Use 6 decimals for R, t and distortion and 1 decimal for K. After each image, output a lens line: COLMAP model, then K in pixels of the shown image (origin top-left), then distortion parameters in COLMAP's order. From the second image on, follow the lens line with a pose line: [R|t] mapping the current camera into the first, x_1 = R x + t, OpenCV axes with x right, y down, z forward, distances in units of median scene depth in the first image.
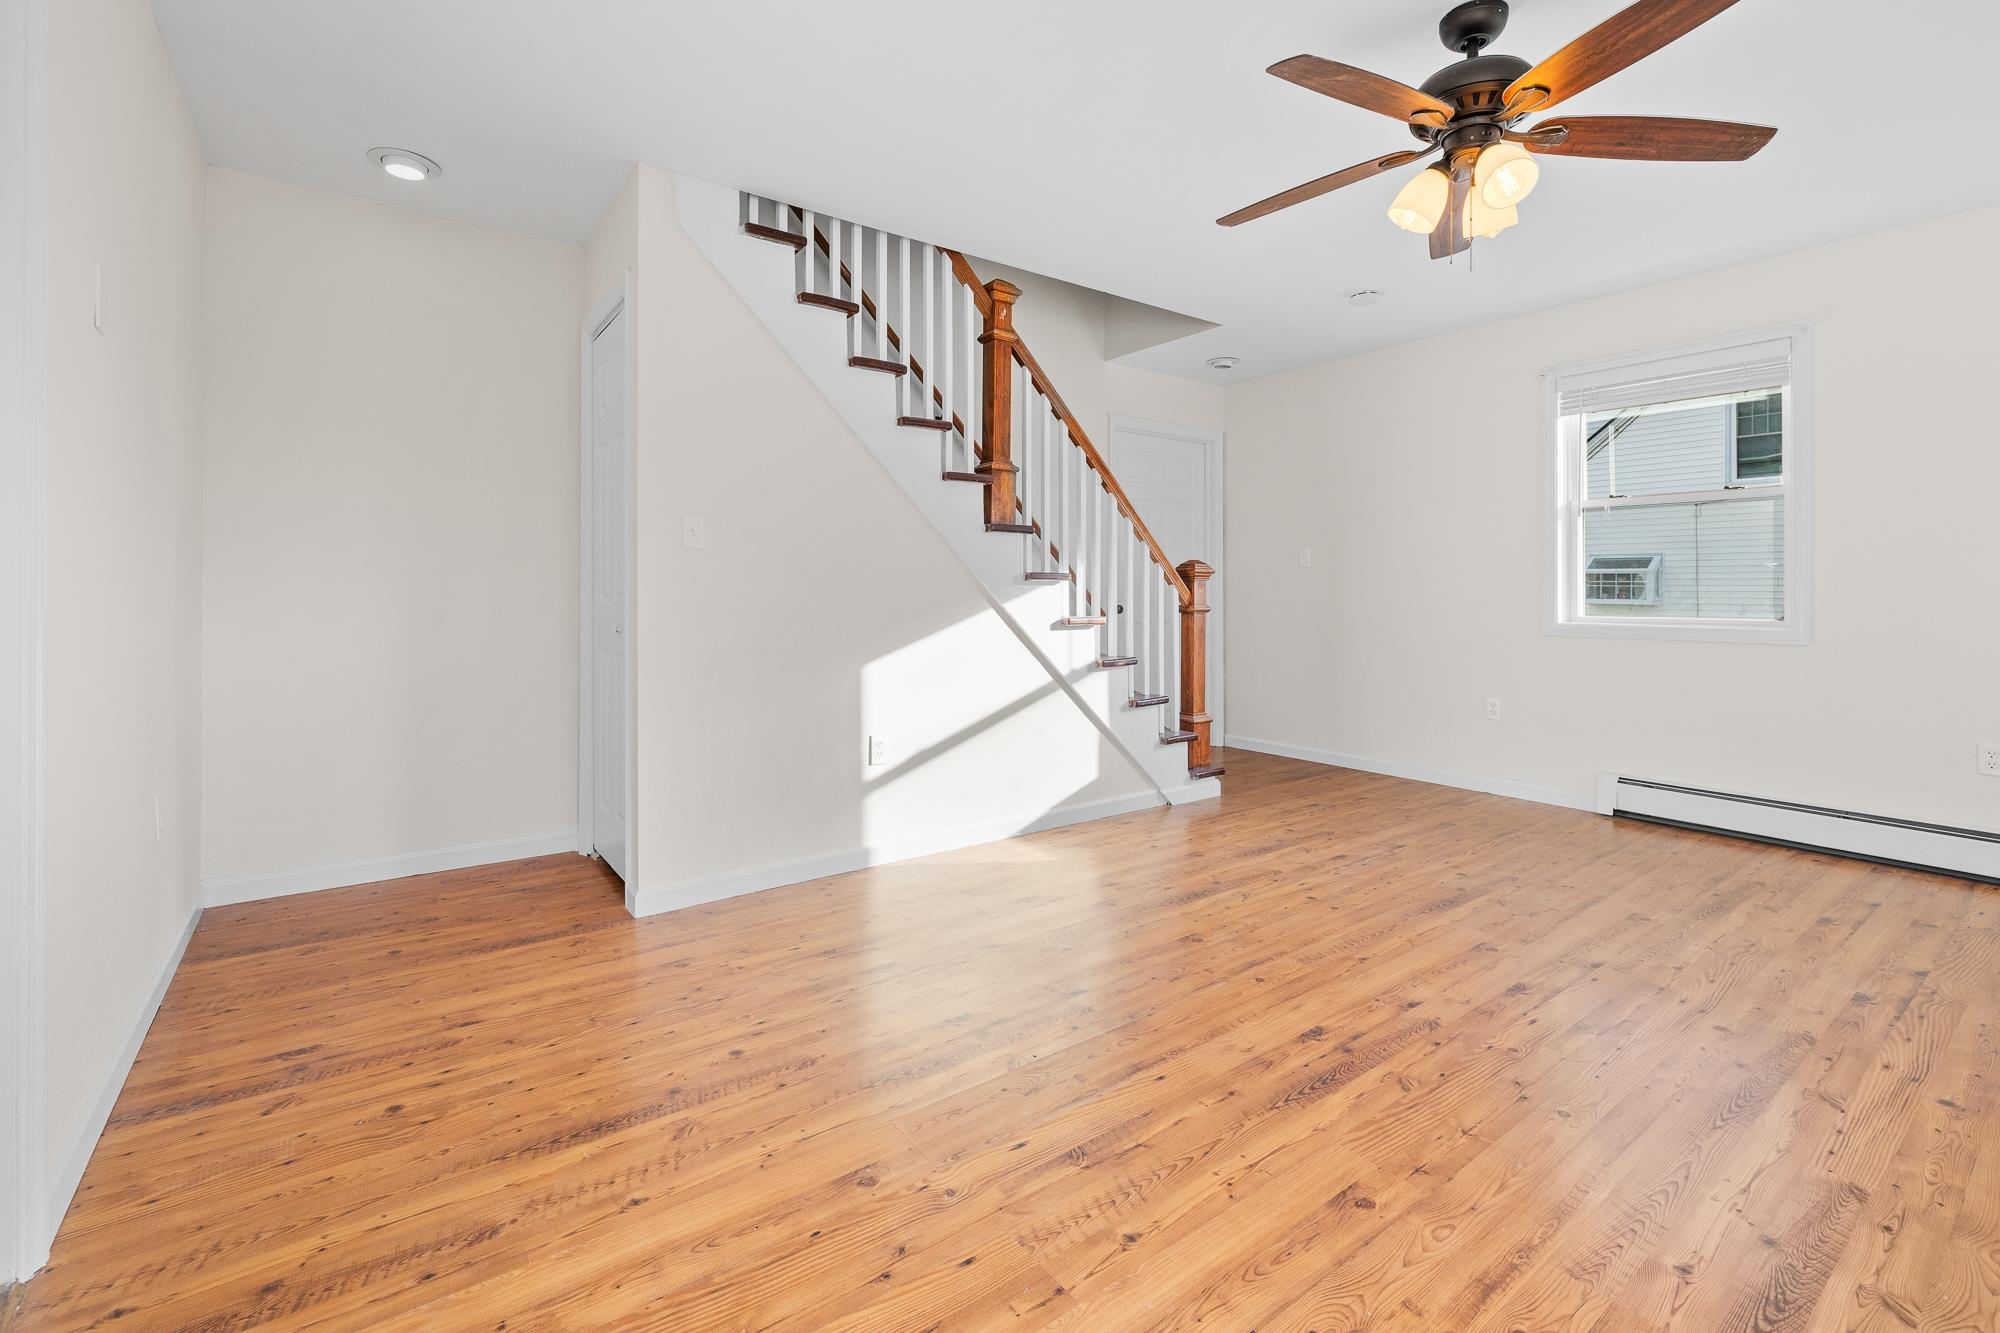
lens RADIAL K [[875.6, 0, 1007.2], [0, 875.6, 590.8], [0, 0, 1]] dist [0.000109, -0.001818]
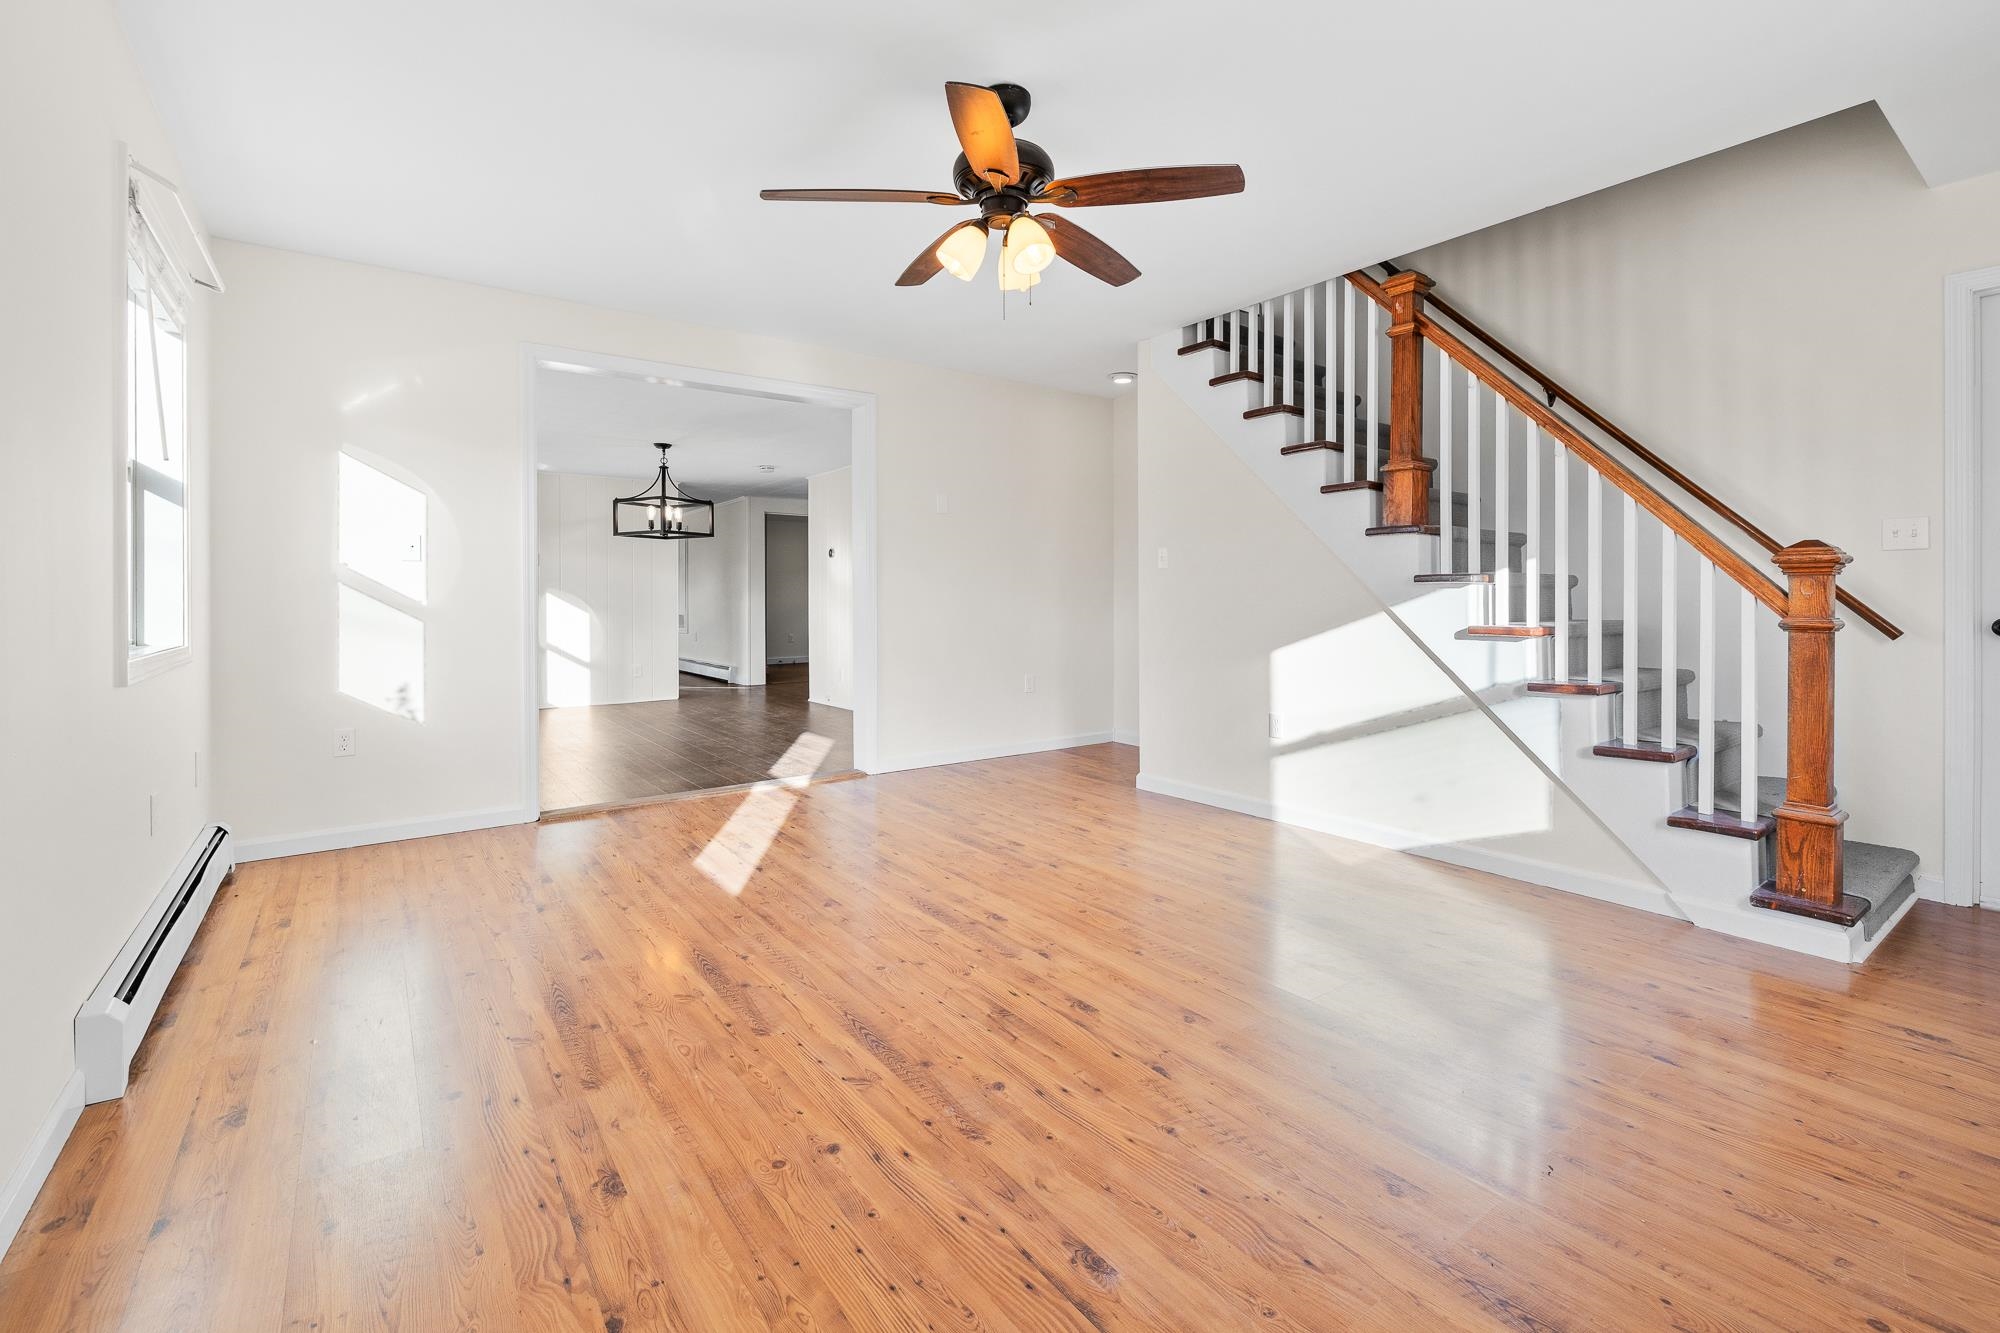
lens RADIAL K [[875.6, 0, 1007.2], [0, 875.6, 590.8], [0, 0, 1]] dist [0.000109, -0.001818]
pose [[-0.004742, -0.005853, -0.999972, 1.254684], [0.002432, 0.999980, -0.005865, 0.000851], [0.999986, -0.002460, -0.004727, 0.743496]]
